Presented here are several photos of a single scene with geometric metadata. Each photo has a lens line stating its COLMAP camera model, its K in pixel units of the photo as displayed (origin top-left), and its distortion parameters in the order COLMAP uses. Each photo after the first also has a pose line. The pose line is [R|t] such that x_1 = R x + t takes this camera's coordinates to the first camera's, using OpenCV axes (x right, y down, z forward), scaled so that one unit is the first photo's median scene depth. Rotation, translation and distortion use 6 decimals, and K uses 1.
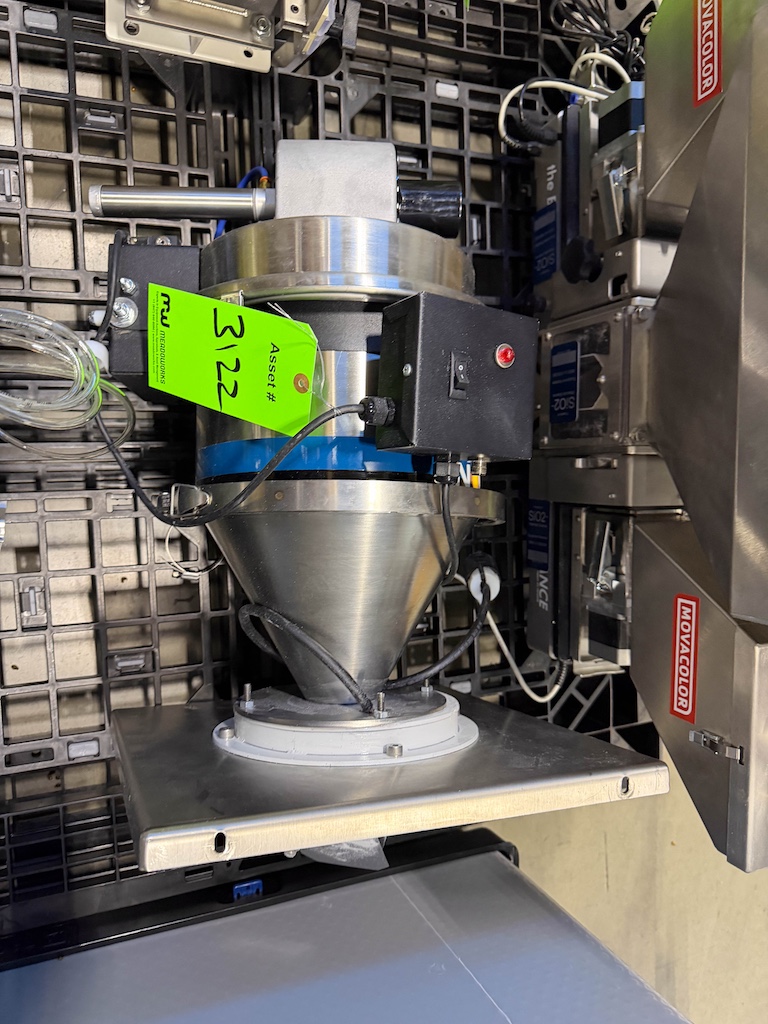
lens RADIAL K [[772.7, 0, 384.0], [0, 772.7, 512.0], [0, 0, 1]] dist [0.154529, -0.179337]
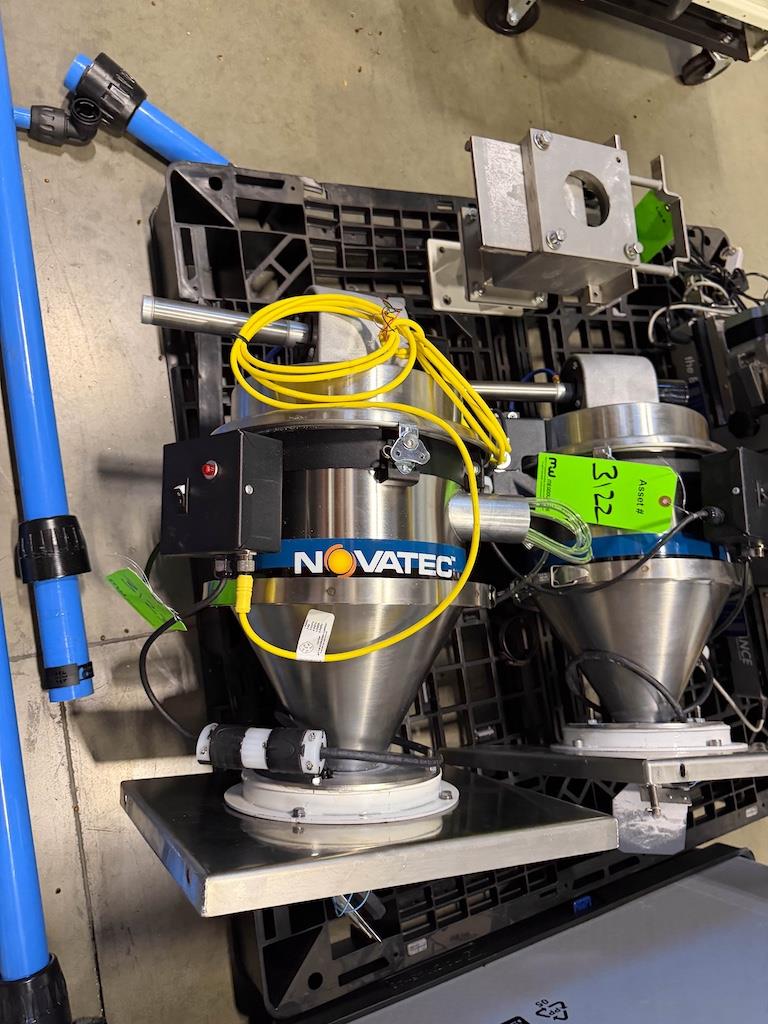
lens RADIAL K [[772.7, 0, 384.0], [0, 772.7, 512.0], [0, 0, 1]] dist [0.154529, -0.179337]
pose [[0.997829, -0.058569, 0.030120, -0.617150], [0.063148, 0.980705, -0.185016, 0.108182], [-0.018703, 0.186516, 0.982274, -0.536943]]
